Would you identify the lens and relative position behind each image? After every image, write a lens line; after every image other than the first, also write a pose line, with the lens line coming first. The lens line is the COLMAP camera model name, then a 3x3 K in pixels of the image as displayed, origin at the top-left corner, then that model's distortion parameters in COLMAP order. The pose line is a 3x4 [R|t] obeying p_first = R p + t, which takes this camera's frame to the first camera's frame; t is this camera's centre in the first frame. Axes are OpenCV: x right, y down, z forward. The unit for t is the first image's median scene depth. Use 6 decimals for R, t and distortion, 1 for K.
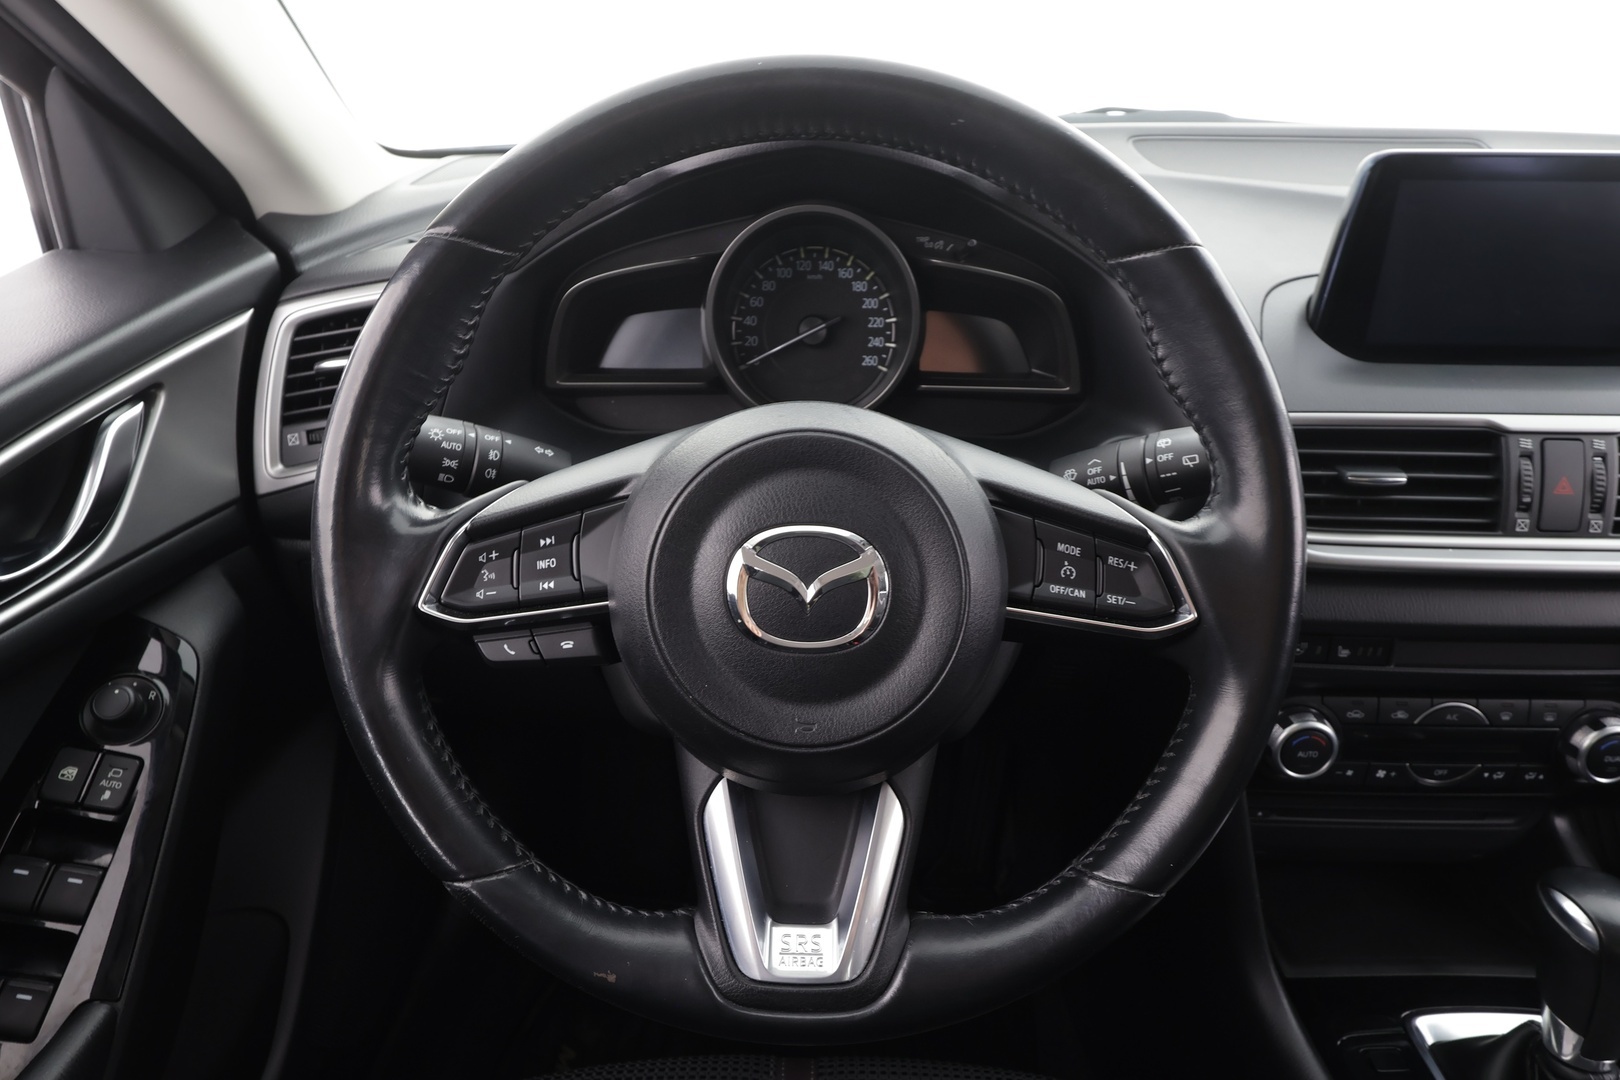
lens RADIAL K [[1022.3, 0, 809.7], [0, 1022.3, 544.7], [0, 0, 1]] dist [-0.002112, 0.003101]
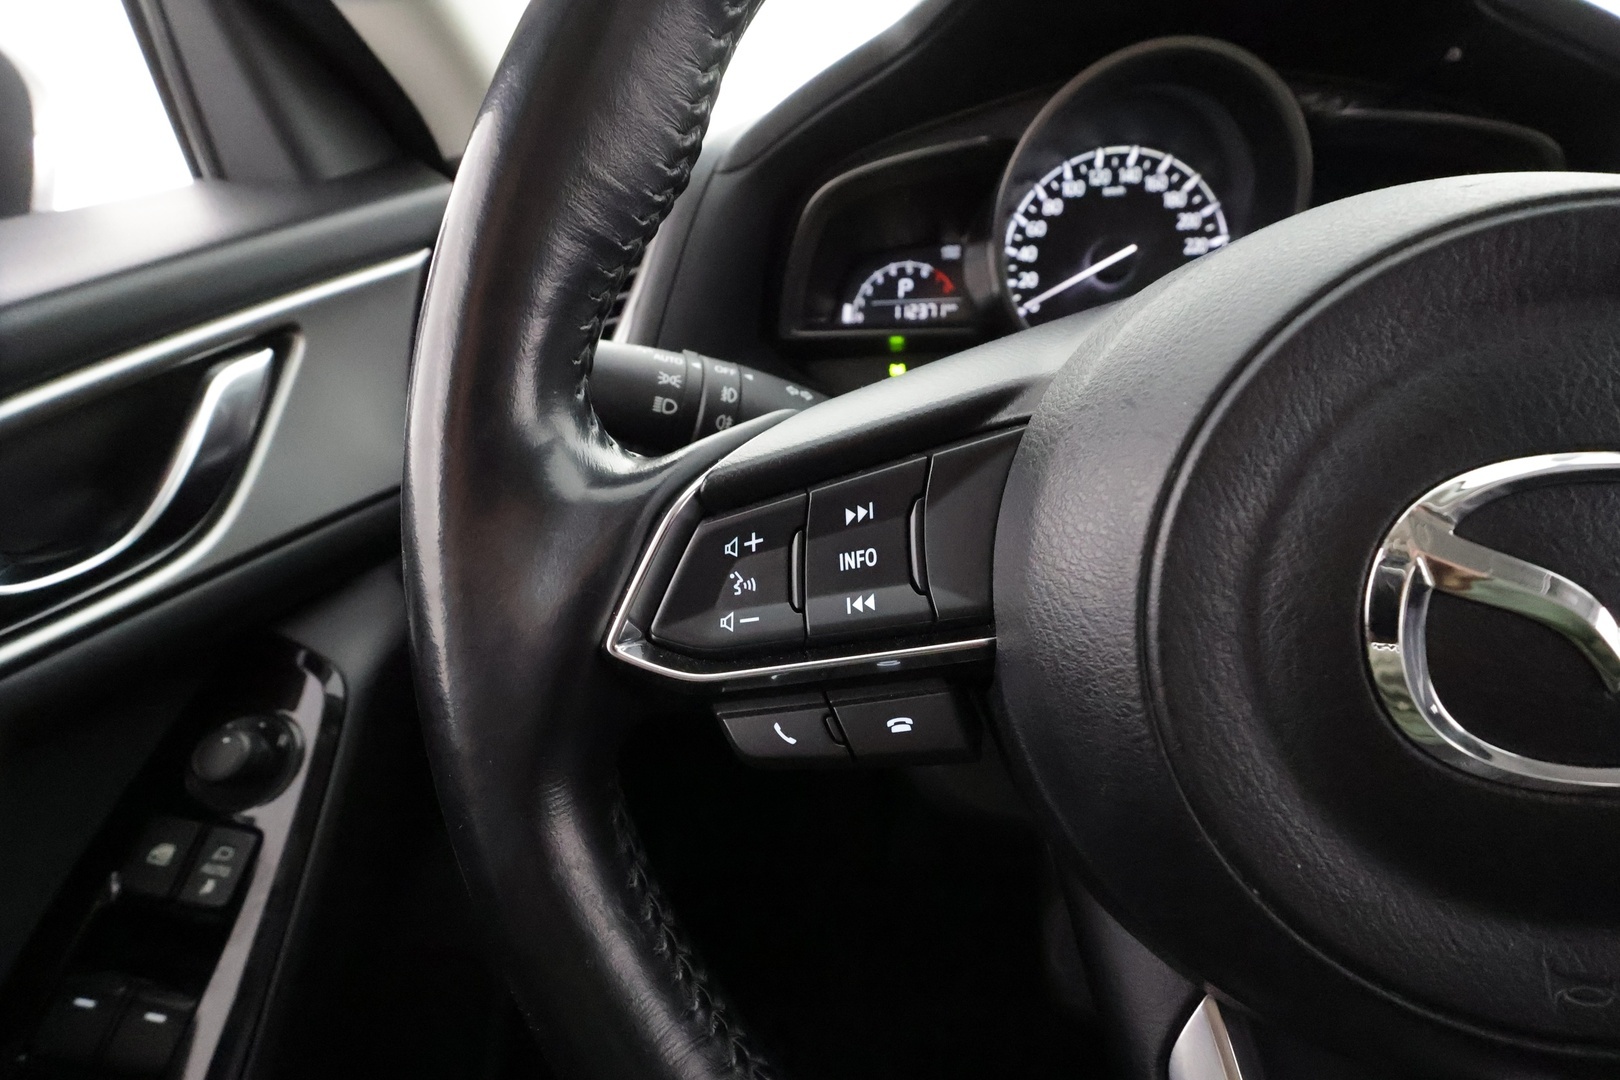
lens RADIAL K [[754.6, 0, 810.7], [0, 754.6, 542.7], [0, 0, 1]] dist [-0.001356, 0.000107]
pose [[0.989992, -0.009816, -0.140785, -0.192416], [0.008288, 0.999900, -0.011436, 0.012312], [0.140883, 0.010155, 0.989974, 0.537459]]
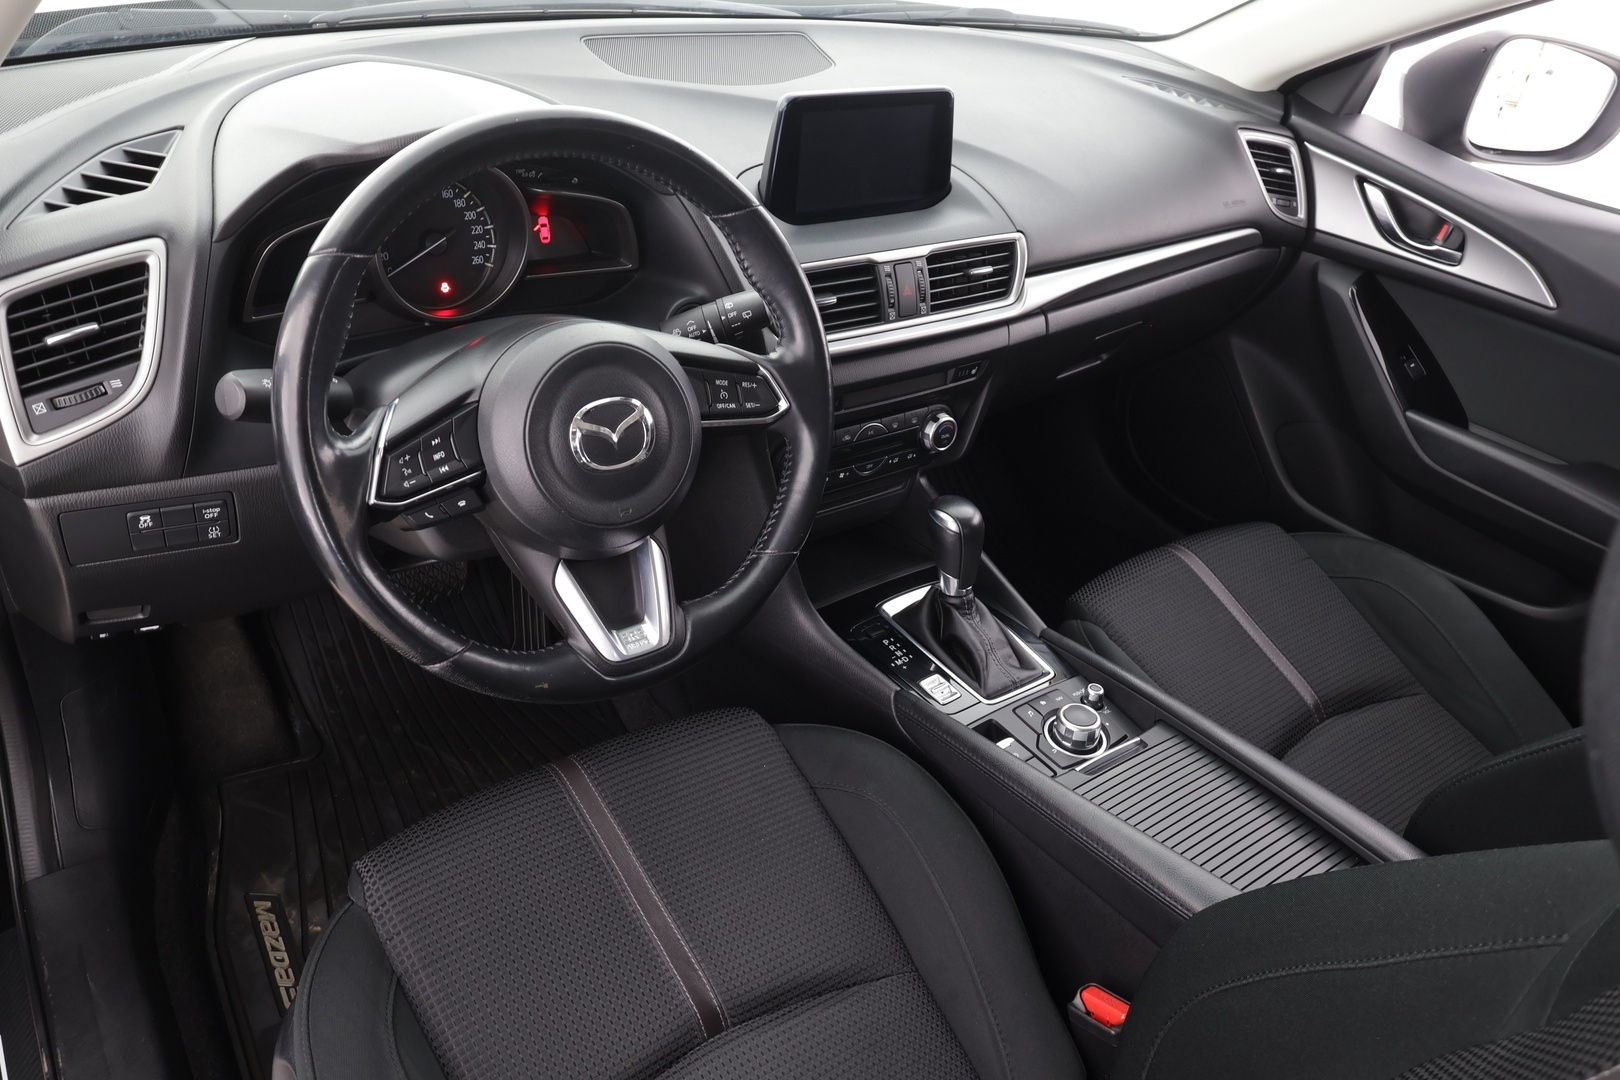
lens RADIAL K [[1158.0, 0, 810.0], [0, 1158.0, 540.0], [0, 0, 1]] dist [0.001785, 0.000111]
pose [[0.799600, -0.263433, 0.539669, -0.662027], [0.162884, 0.960100, 0.227324, -0.139652], [-0.578021, -0.093865, 0.810605, -0.635702]]
